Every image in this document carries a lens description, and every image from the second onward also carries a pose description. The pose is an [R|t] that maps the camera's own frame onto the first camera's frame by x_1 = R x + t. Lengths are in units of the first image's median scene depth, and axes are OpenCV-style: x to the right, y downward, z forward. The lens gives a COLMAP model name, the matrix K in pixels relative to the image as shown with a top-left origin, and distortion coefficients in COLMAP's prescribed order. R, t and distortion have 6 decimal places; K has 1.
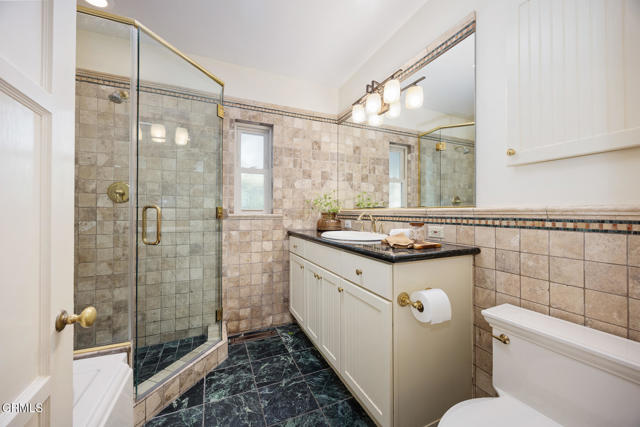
lens RADIAL K [[253.9, 0, 314.8], [0, 253.9, 213.9], [0, 0, 1]] dist [0.013688, -0.000044]
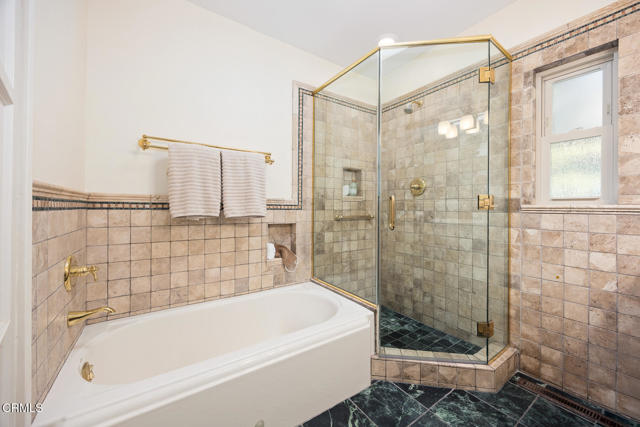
lens RADIAL K [[248.6, 0, 320.7], [0, 248.6, 206.9], [0, 0, 1]] dist [0.013671, 0.000037]
pose [[0.206319, 0.000625, -0.978485, 0.257165], [-0.008753, 0.999961, -0.001207, 0.012488], [0.978446, 0.008814, 0.206316, 0.296952]]
